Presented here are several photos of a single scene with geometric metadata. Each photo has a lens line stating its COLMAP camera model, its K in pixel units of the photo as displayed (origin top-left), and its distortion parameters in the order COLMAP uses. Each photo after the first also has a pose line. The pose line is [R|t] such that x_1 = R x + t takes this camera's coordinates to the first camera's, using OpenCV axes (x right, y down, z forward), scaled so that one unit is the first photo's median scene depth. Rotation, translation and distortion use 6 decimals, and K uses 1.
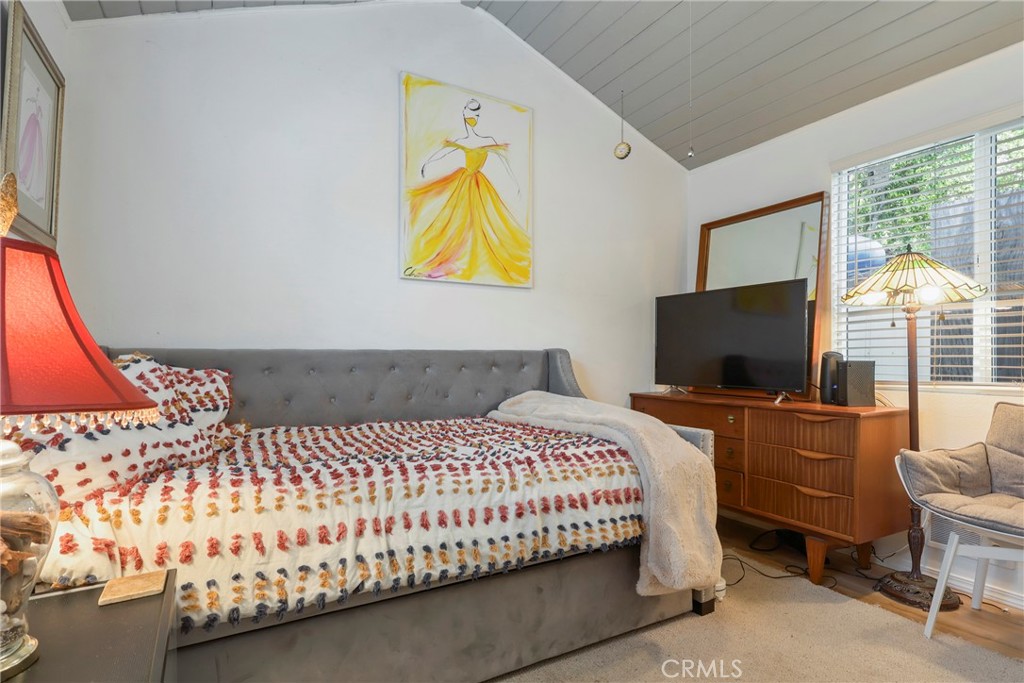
lens RADIAL K [[515.3, 0, 514.1], [0, 515.3, 365.7], [0, 0, 1]] dist [-0.004460, 0.000070]
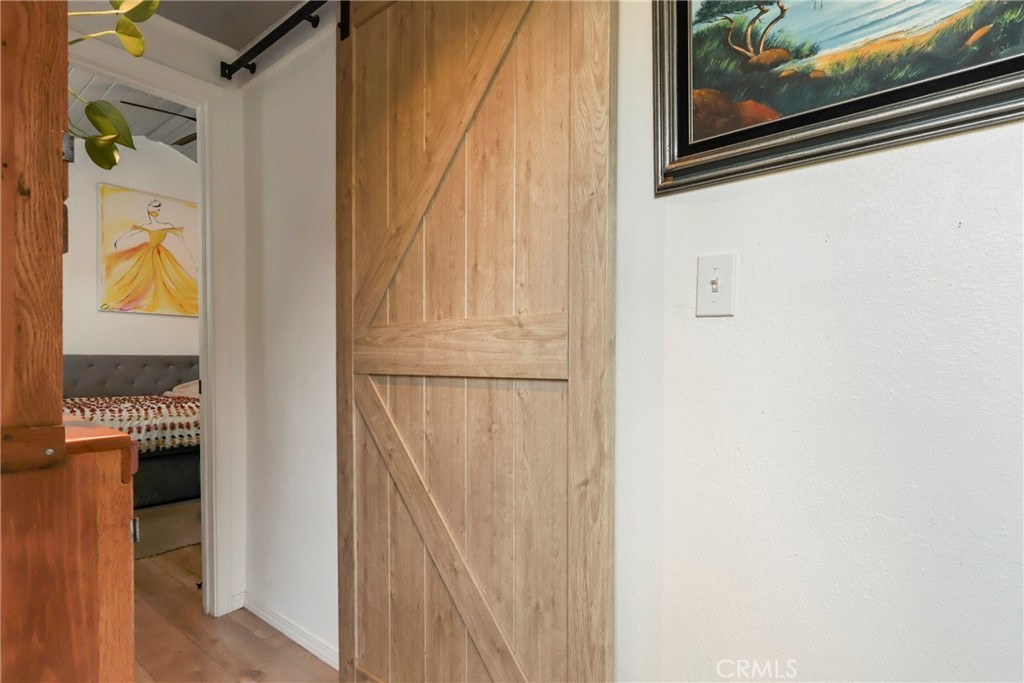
lens RADIAL K [[515.3, 0, 514.1], [0, 515.3, 365.7], [0, 0, 1]] dist [-0.004460, 0.000070]
pose [[0.927330, -0.004578, 0.374218, 0.387070], [0.005551, 0.999983, -0.001522, 0.013331], [-0.374204, 0.003489, 0.927340, -0.989420]]
